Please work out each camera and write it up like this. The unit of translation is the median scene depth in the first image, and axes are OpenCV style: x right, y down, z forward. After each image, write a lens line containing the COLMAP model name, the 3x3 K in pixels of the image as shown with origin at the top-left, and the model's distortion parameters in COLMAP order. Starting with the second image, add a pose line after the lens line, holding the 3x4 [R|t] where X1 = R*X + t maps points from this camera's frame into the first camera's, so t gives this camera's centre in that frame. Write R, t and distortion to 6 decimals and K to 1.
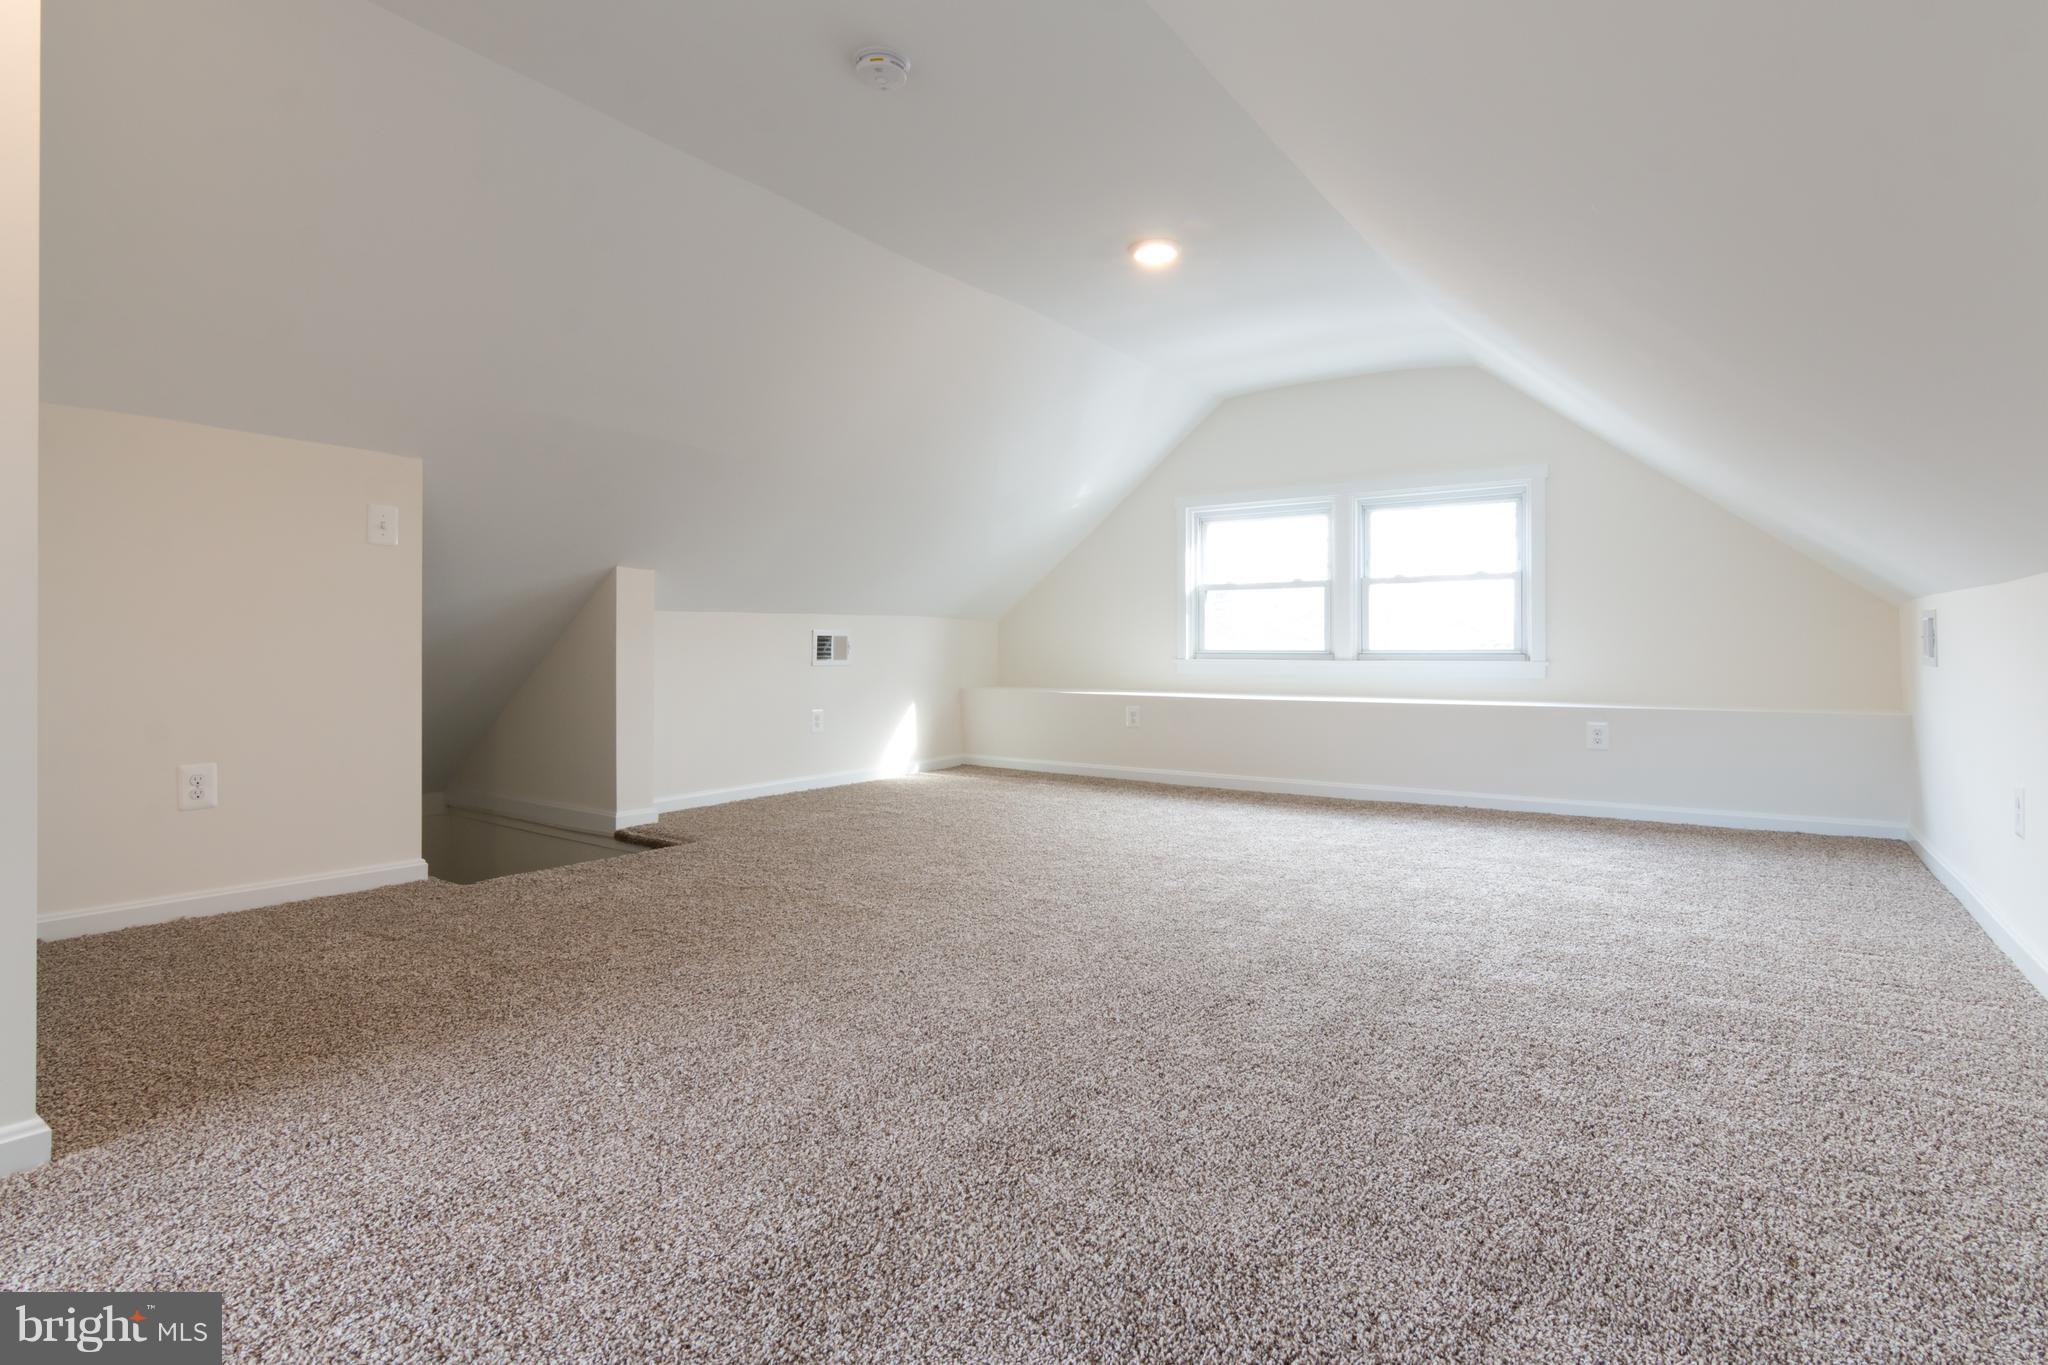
lens RADIAL K [[1003.8, 0, 1022.1], [0, 1003.8, 644.5], [0, 0, 1]] dist [-0.000189, 0.000060]
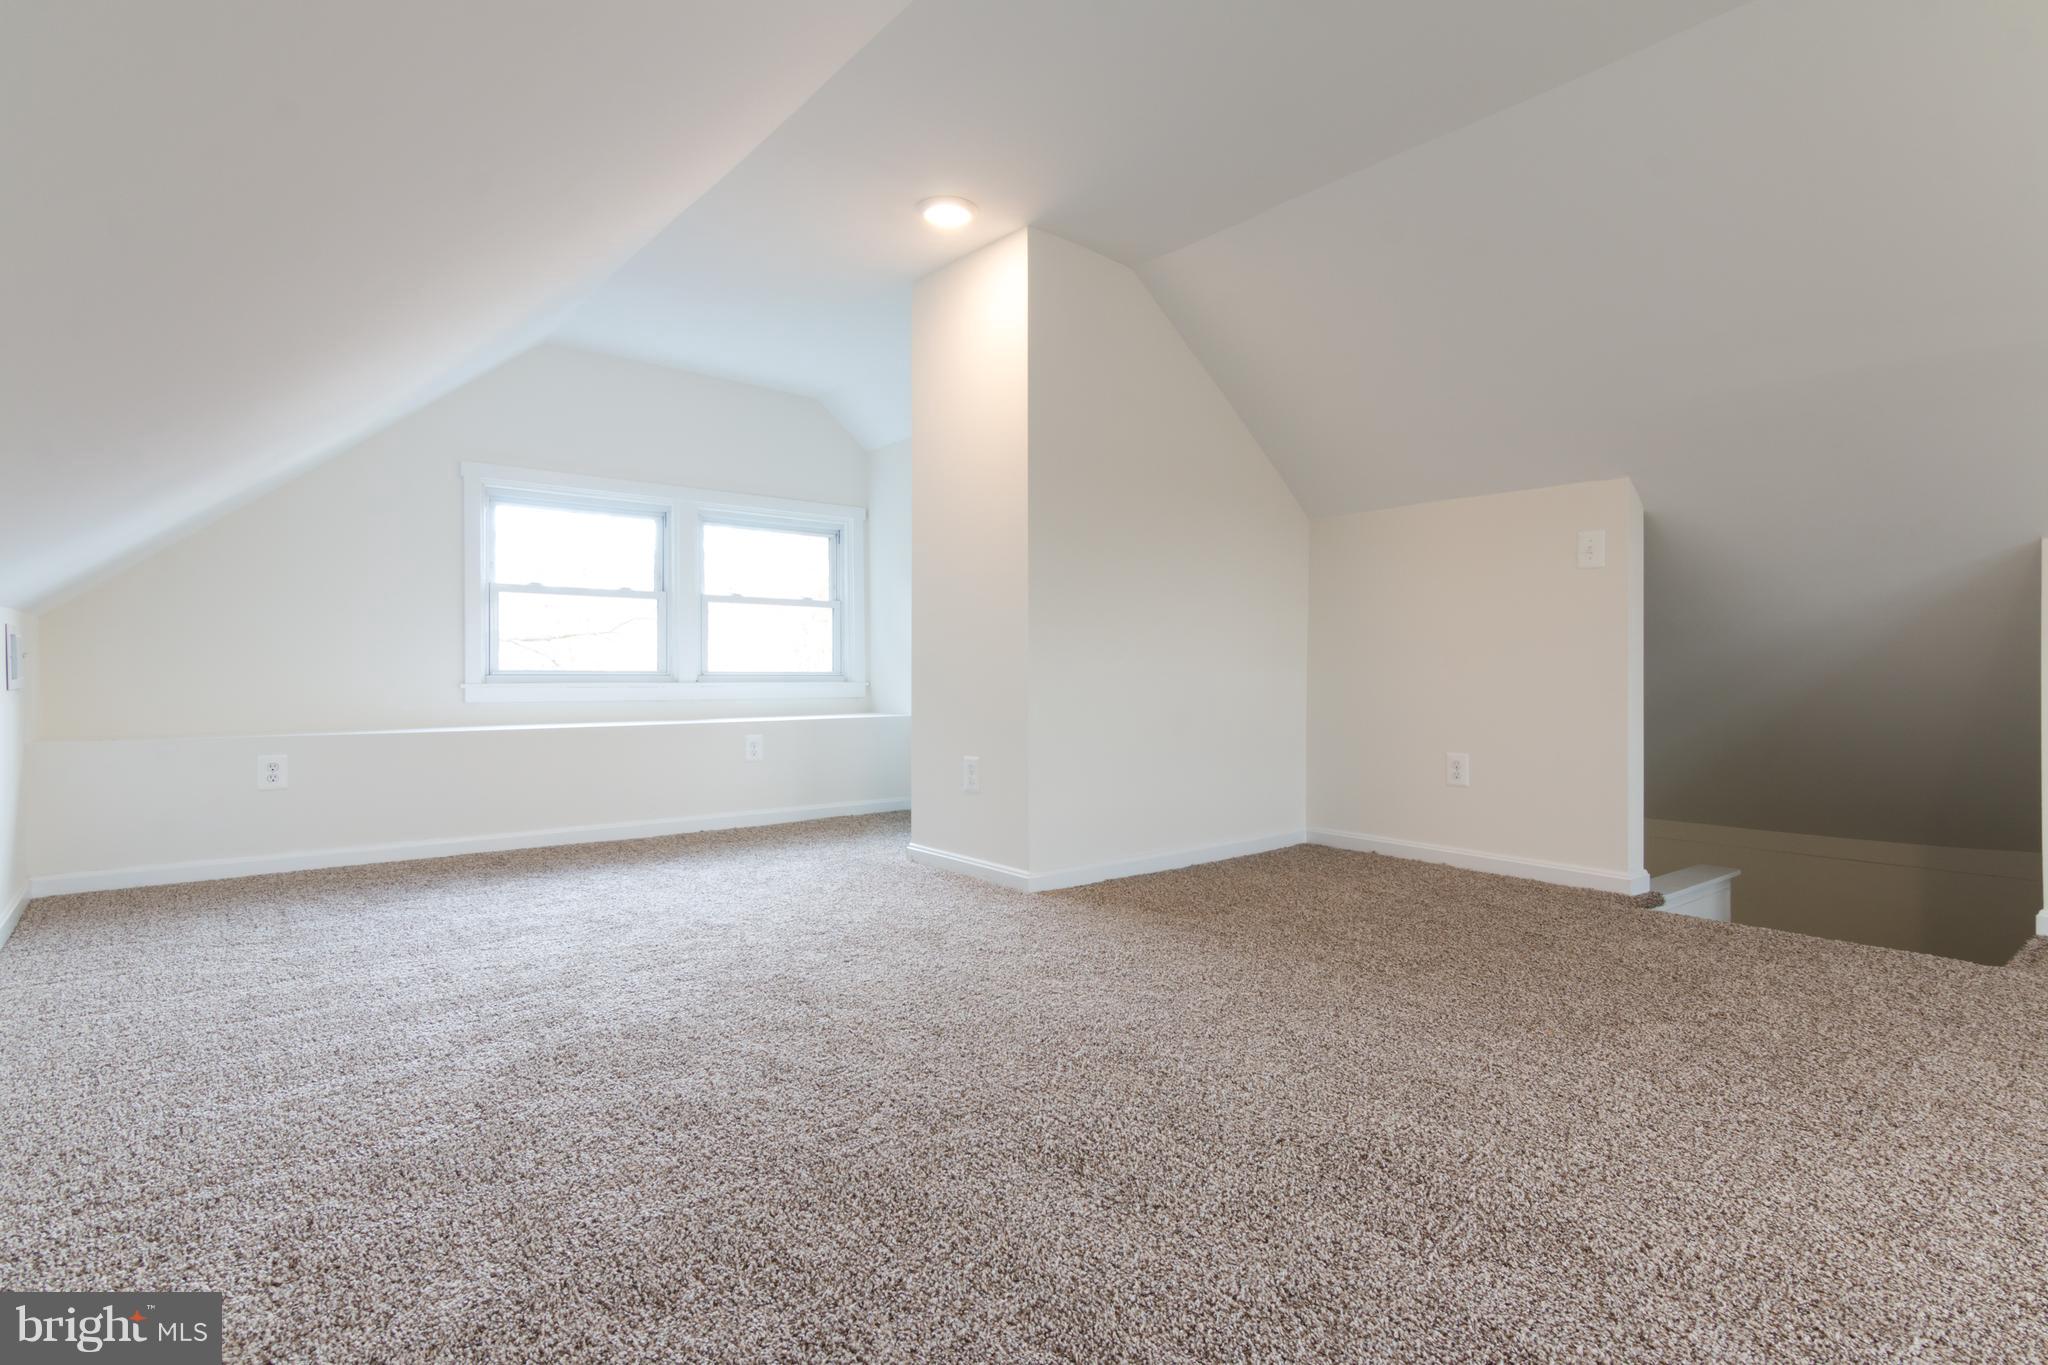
lens RADIAL K [[1028.1, 0, 1032.9], [0, 1028.1, 674.3], [0, 0, 1]] dist [0.000126, 0.000350]
pose [[-0.253951, 0.005359, -0.967202, 0.571610], [0.008736, 0.999957, 0.003247, 0.004298], [0.967178, -0.007625, -0.253987, 0.706160]]
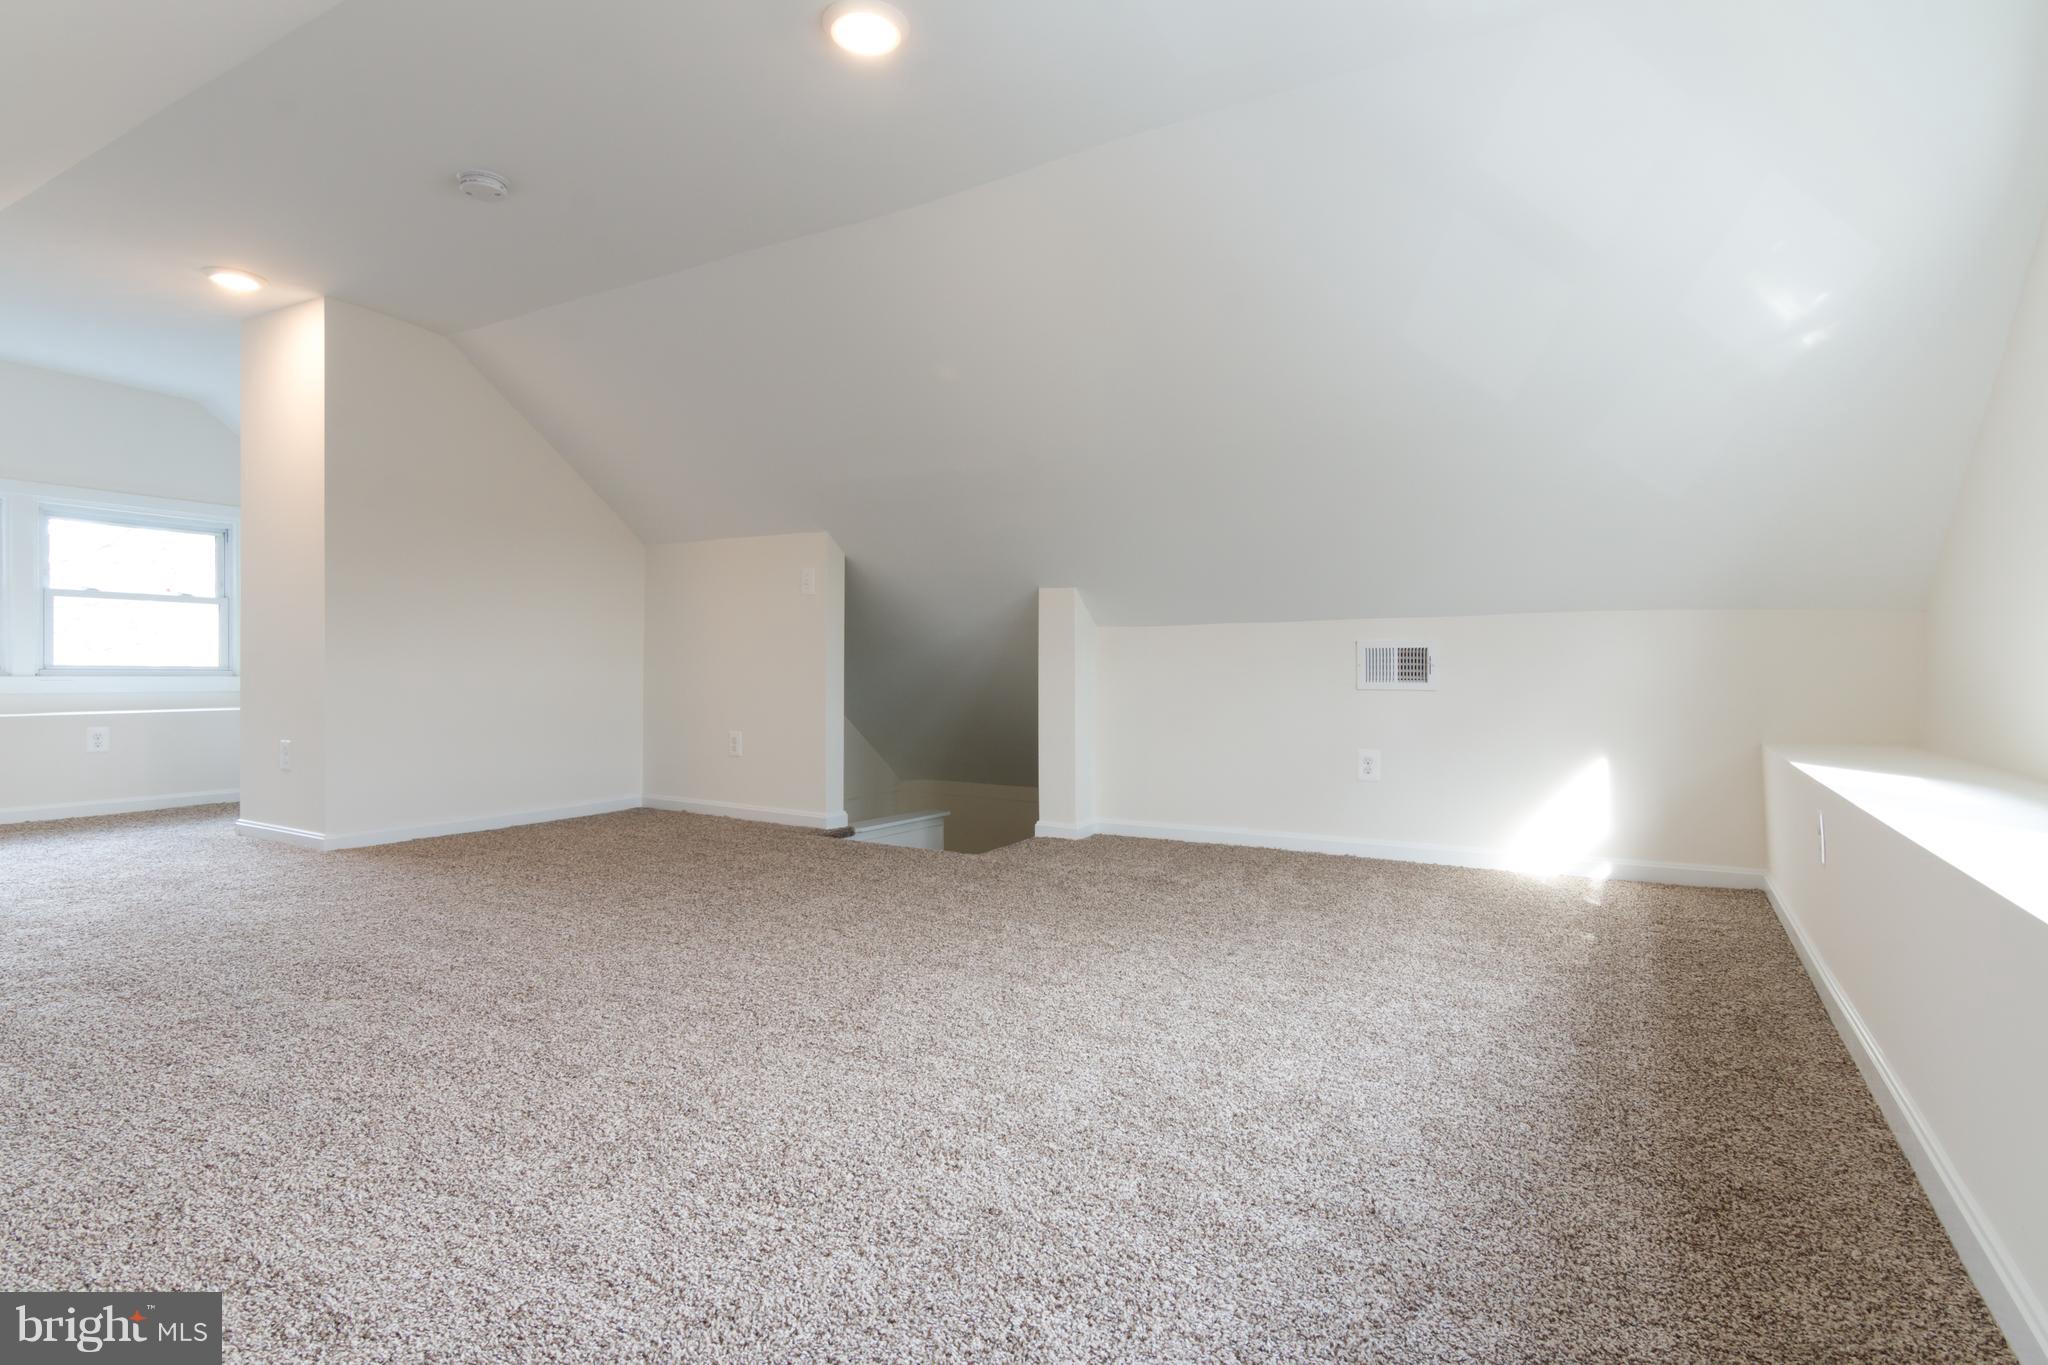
lens RADIAL K [[1028.1, 0, 1032.9], [0, 1028.1, 674.3], [0, 0, 1]] dist [0.000126, 0.000350]
pose [[0.097070, 0.007990, -0.995245, 0.905143], [0.002091, 0.999964, 0.008232, 0.004583], [0.995275, -0.002880, 0.097050, 1.185672]]
